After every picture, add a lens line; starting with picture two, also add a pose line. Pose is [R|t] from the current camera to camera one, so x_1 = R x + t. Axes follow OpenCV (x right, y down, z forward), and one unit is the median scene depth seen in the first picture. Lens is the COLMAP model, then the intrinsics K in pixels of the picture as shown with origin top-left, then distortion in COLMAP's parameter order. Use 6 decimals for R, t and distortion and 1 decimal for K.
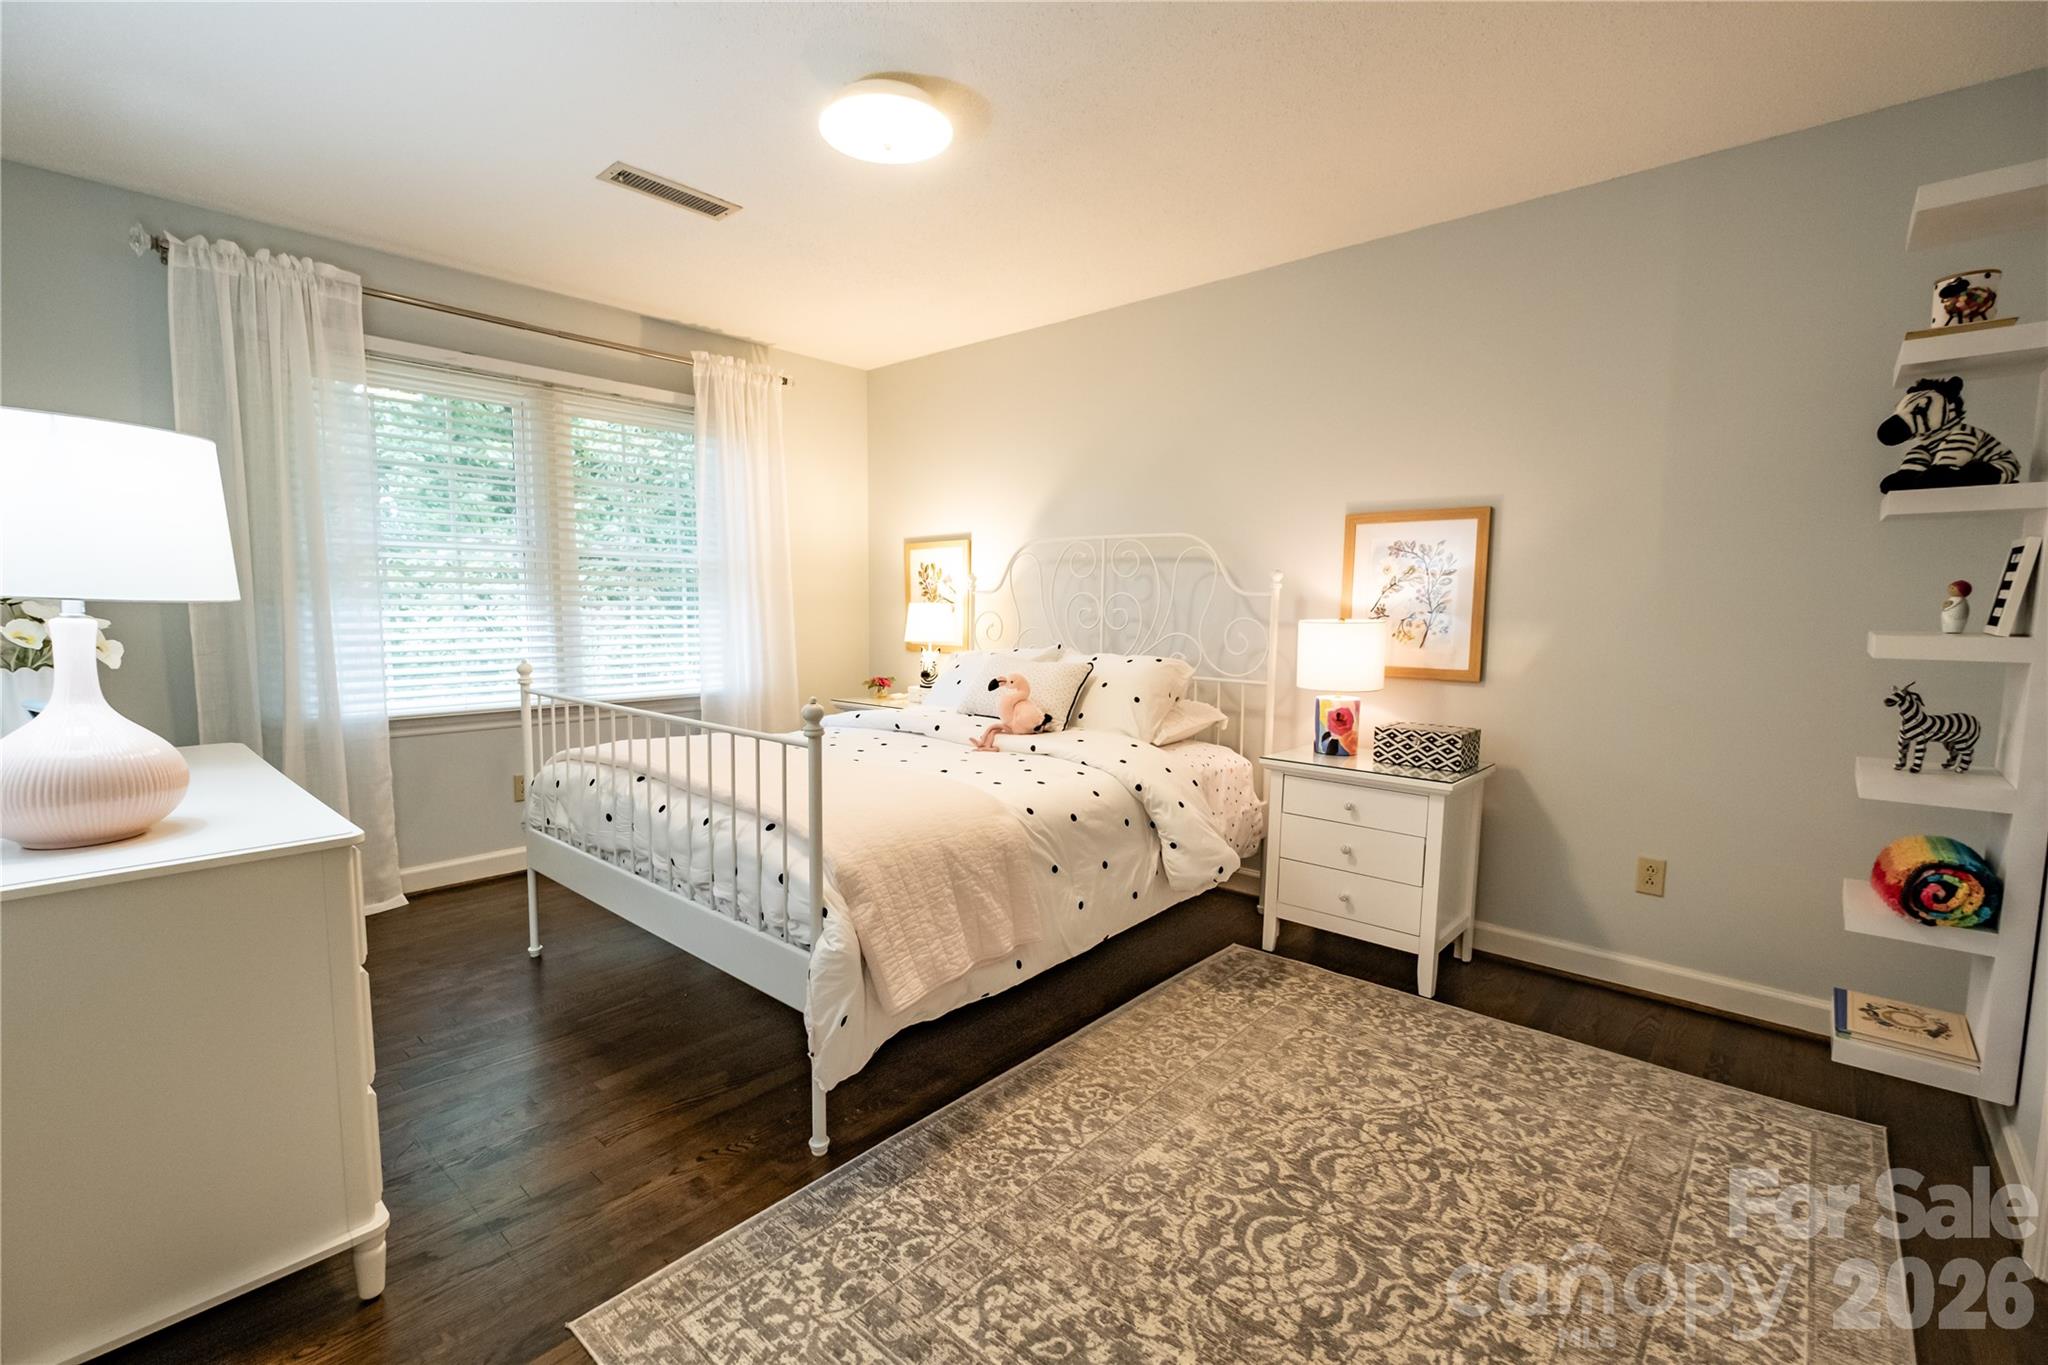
lens RADIAL K [[897.2, 0, 976.3], [0, 897.2, 695.0], [0, 0, 1]] dist [-0.000650, -0.000183]
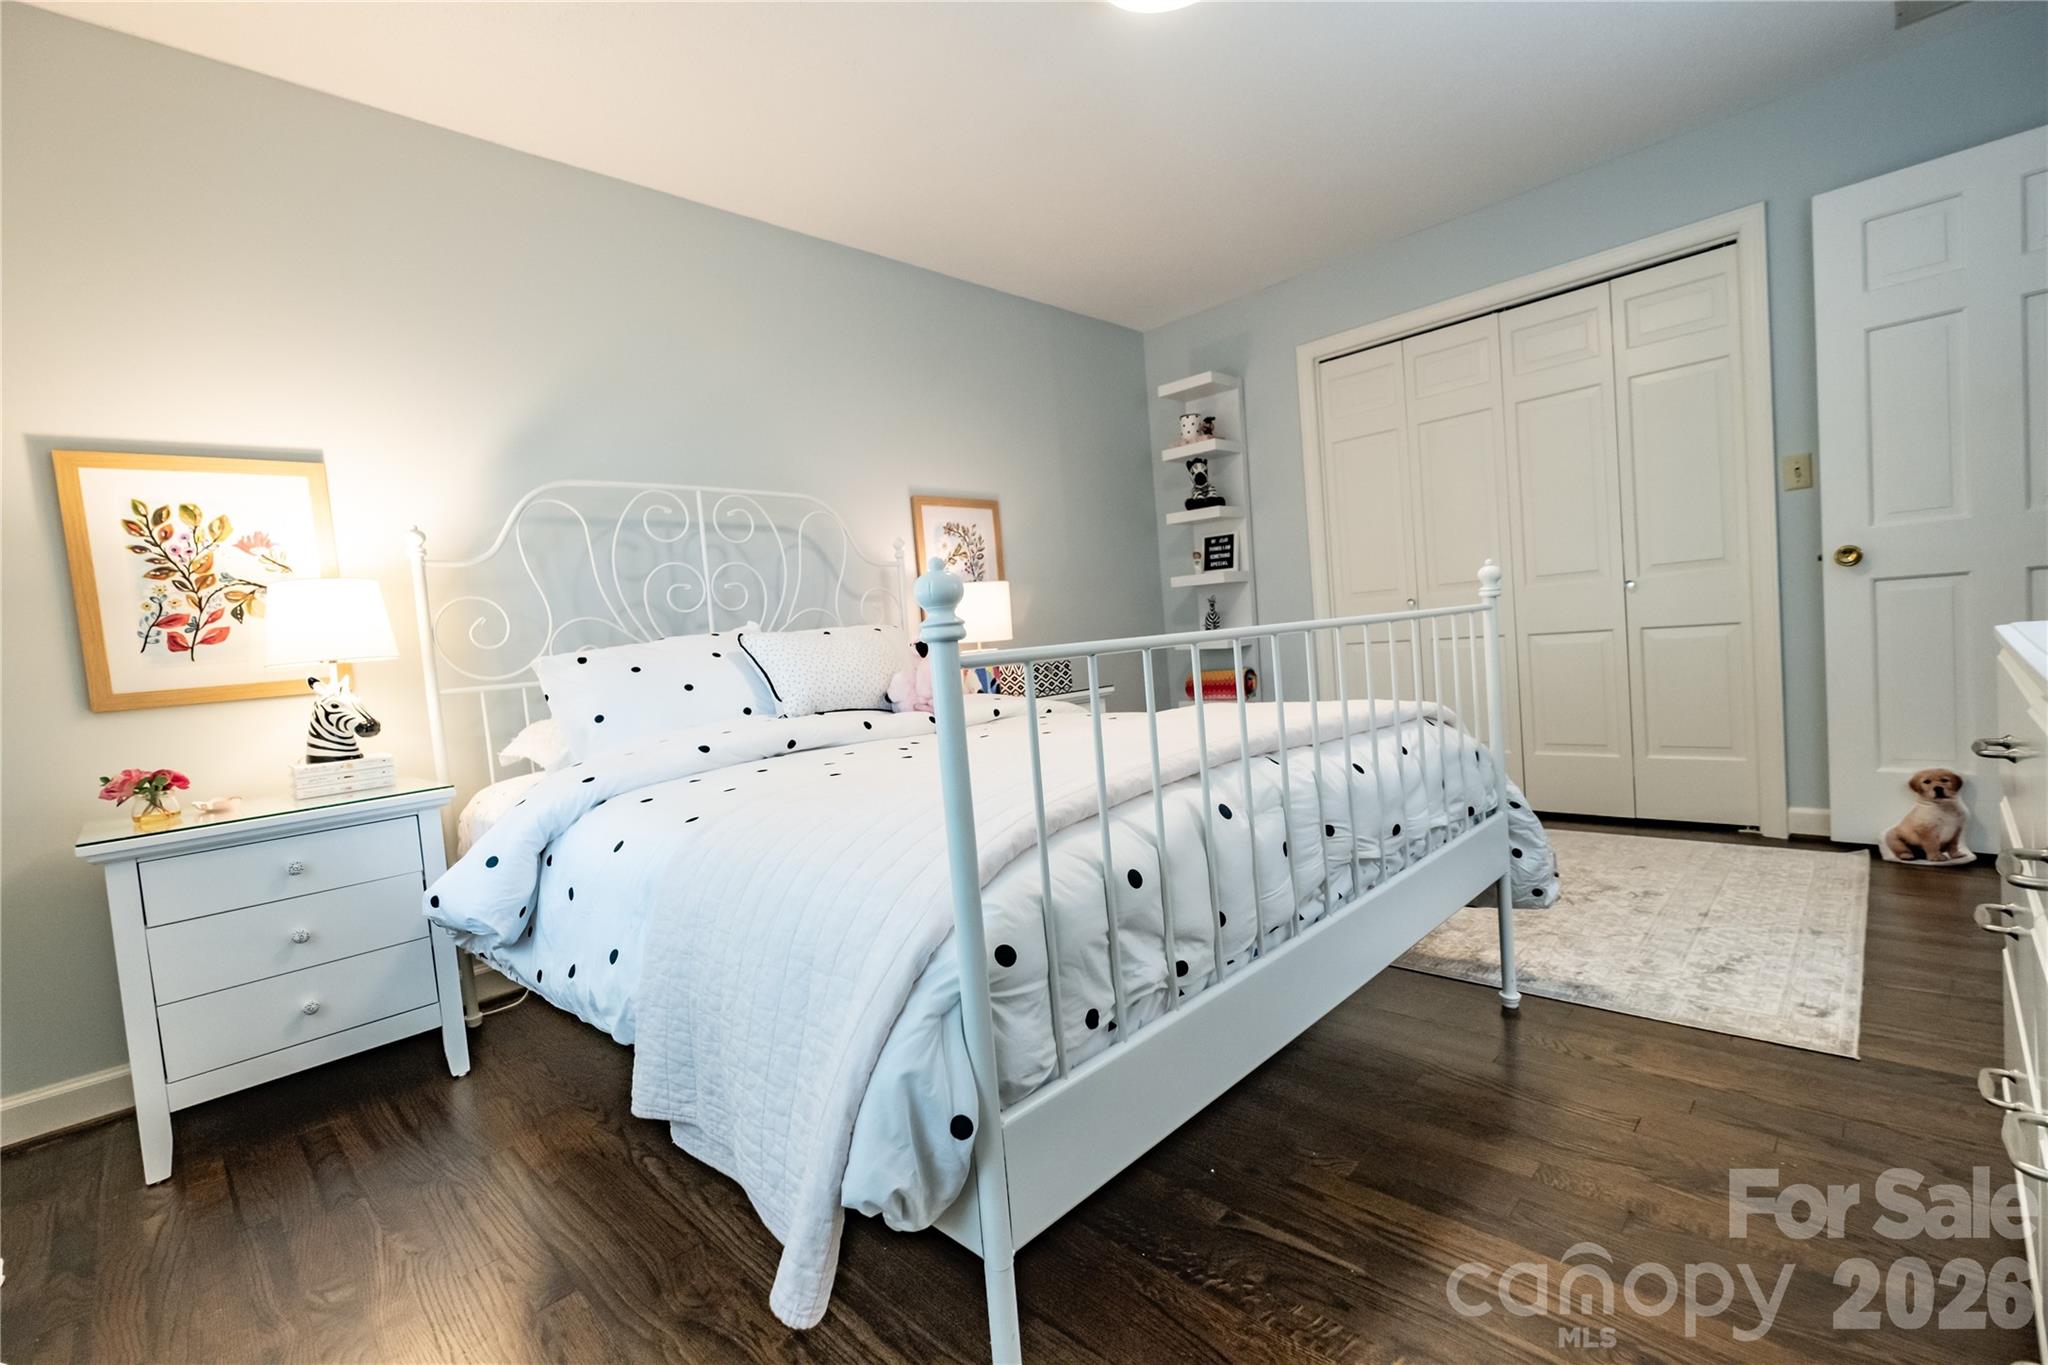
lens RADIAL K [[901.7, 0, 1024.0], [0, 901.7, 682.5], [0, 0, 1]] dist [-0.001217, -0.000342]
pose [[0.023702, -0.064010, 0.997668, -1.055027], [0.185882, 0.980828, 0.058513, -0.018916], [-0.982286, 0.184062, 0.035146, 1.265864]]
